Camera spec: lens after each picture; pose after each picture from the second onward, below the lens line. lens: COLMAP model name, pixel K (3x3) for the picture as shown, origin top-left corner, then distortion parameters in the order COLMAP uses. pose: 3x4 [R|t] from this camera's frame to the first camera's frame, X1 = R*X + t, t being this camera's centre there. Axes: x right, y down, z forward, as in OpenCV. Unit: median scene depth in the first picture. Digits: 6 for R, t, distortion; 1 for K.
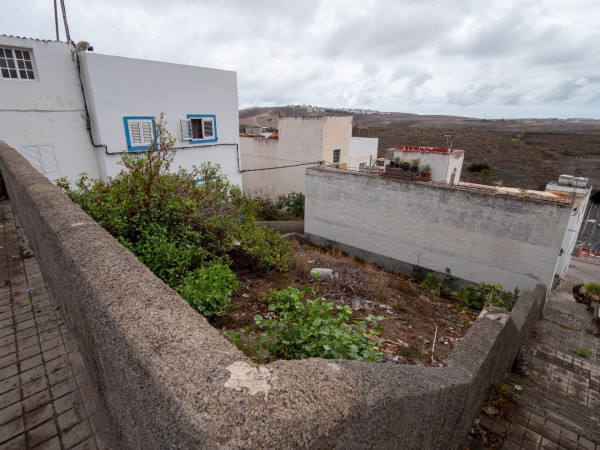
lens RADIAL K [[315.9, 0, 299.5], [0, 315.9, 225.7], [0, 0, 1]] dist [-0.014712, -0.000965]
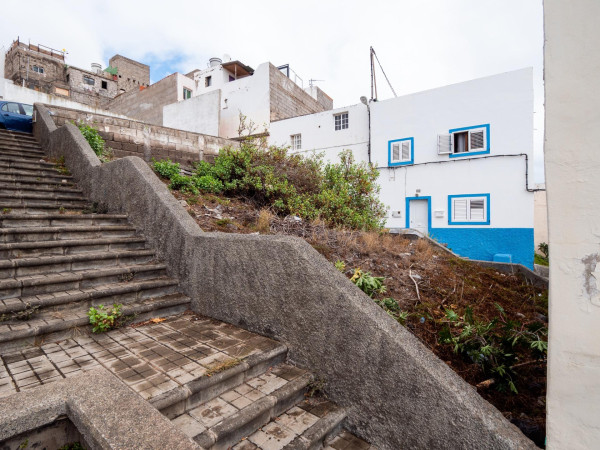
lens RADIAL K [[315.9, 0, 300.3], [0, 315.9, 223.4], [0, 0, 1]] dist [-0.014712, -0.000965]
pose [[0.092038, -0.010596, -0.995699, 0.592316], [-0.319501, 0.946758, -0.039609, 0.121441], [0.943105, 0.321773, 0.083752, 0.560033]]
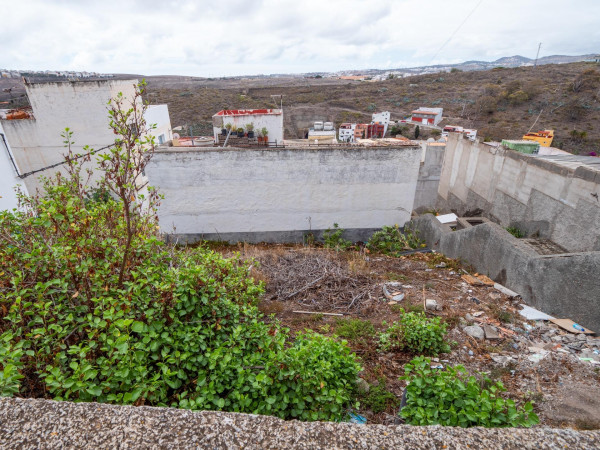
lens RADIAL K [[315.9, 0, 298.2], [0, 315.9, 224.9], [0, 0, 1]] dist [-0.014712, -0.000965]
pose [[0.738188, -0.308126, 0.600114, -0.220410], [0.243162, 0.951326, 0.189346, -0.077531], [-0.629246, 0.006152, 0.777182, 0.205846]]
